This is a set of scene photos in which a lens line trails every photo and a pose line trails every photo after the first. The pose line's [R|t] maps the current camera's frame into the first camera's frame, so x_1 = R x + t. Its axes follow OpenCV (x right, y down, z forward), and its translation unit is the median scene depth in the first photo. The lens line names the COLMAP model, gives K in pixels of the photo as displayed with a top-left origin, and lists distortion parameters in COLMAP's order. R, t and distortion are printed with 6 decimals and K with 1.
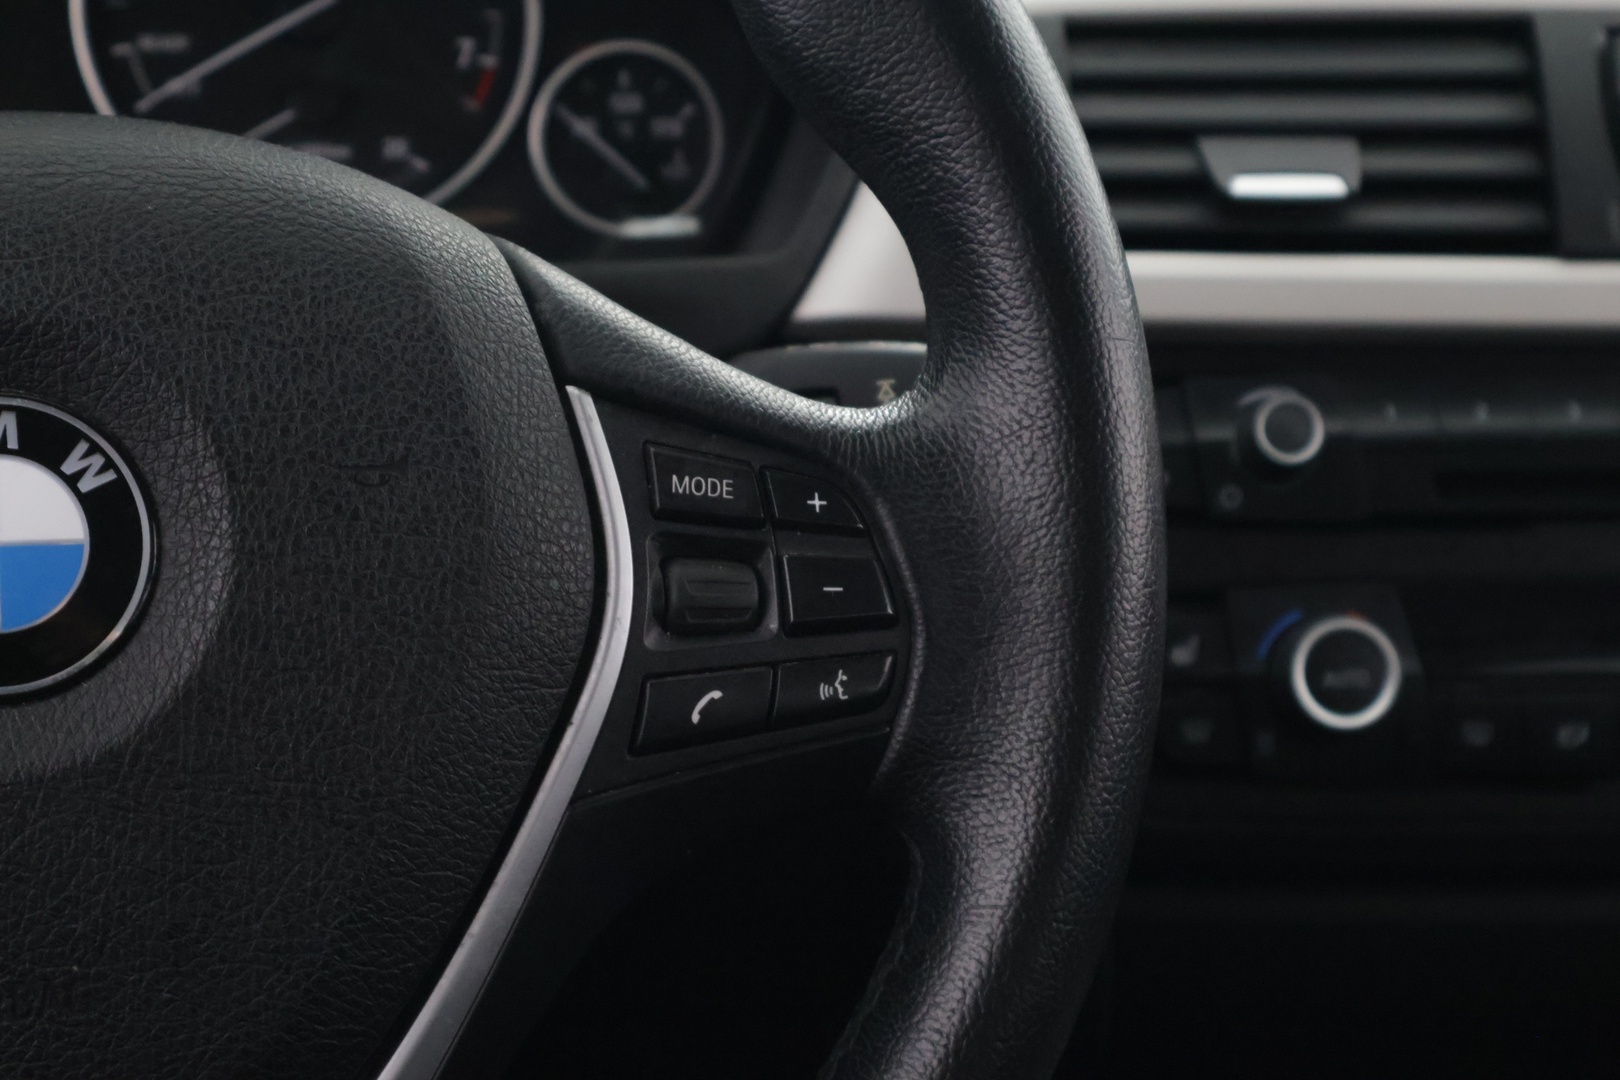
lens RADIAL K [[3225.9, 0, 817.1], [0, 3225.9, 540.8], [0, 0, 1]] dist [0.005285, 0.000000]
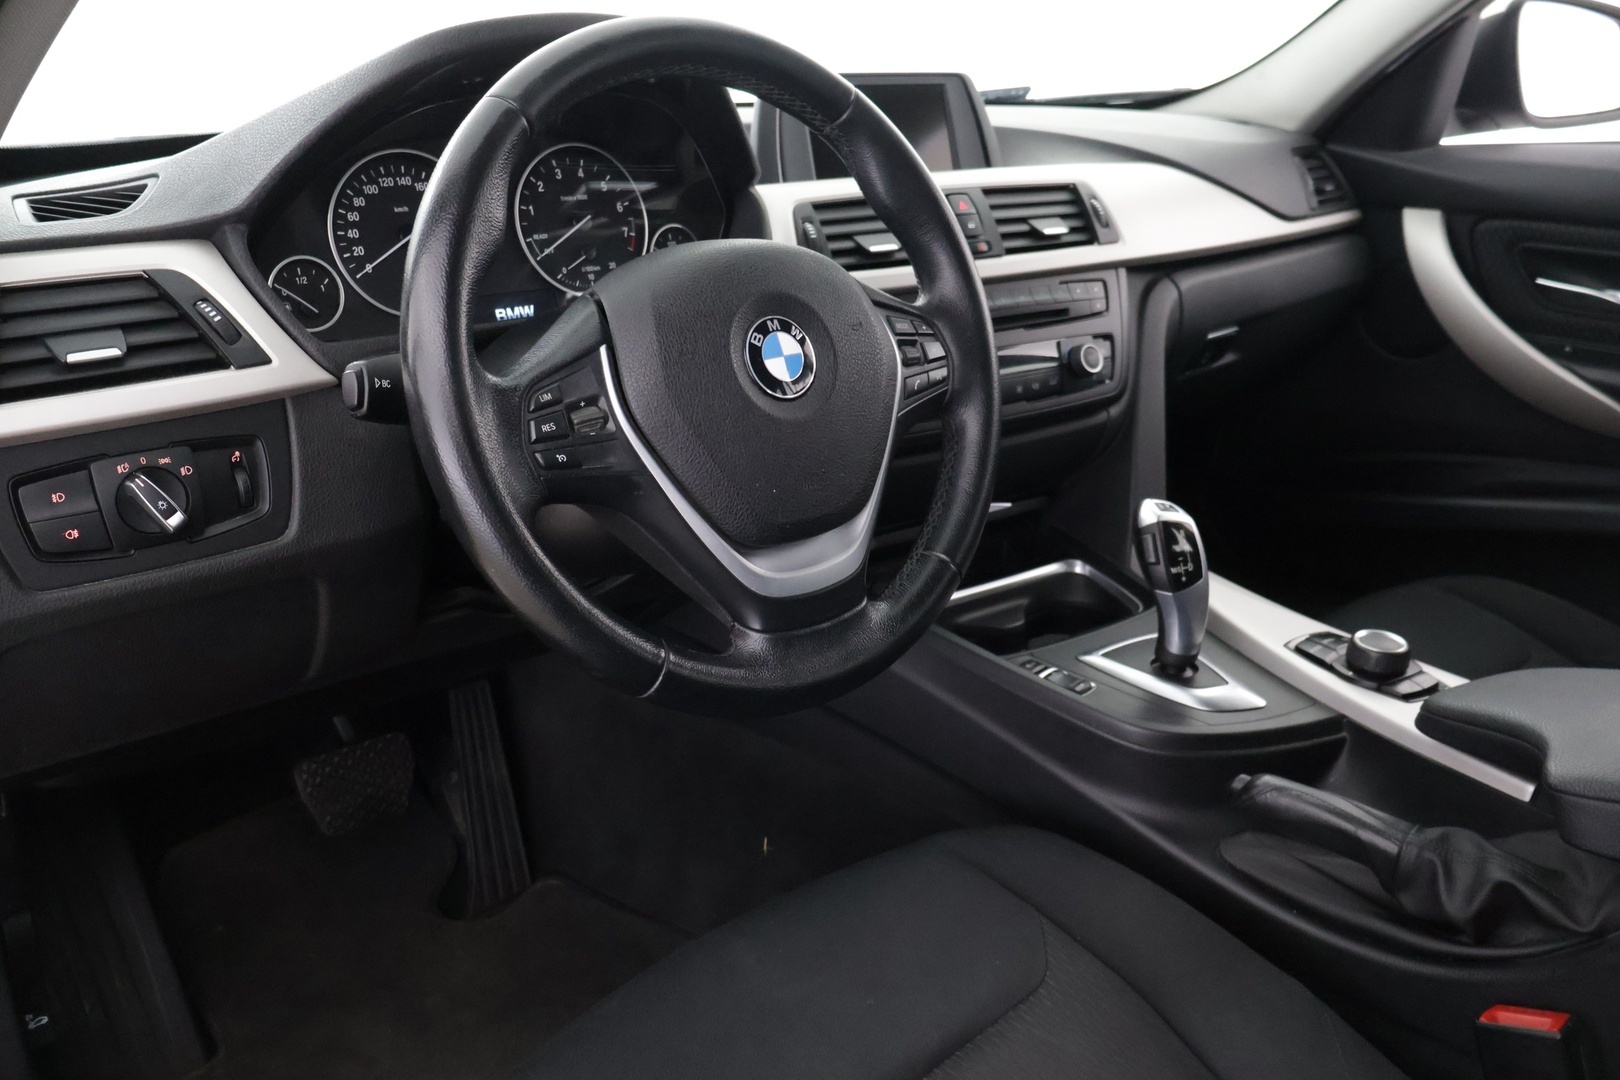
lens RADIAL K [[1327.7, 0, 806.6], [0, 1327.7, 533.1], [0, 0, 1]] dist [-0.022803, 0.025103]
pose [[0.877319, -0.188204, 0.441465, -0.819441], [0.162015, 0.982040, 0.096690, 0.049397], [-0.451734, -0.013304, 0.892054, -0.280638]]
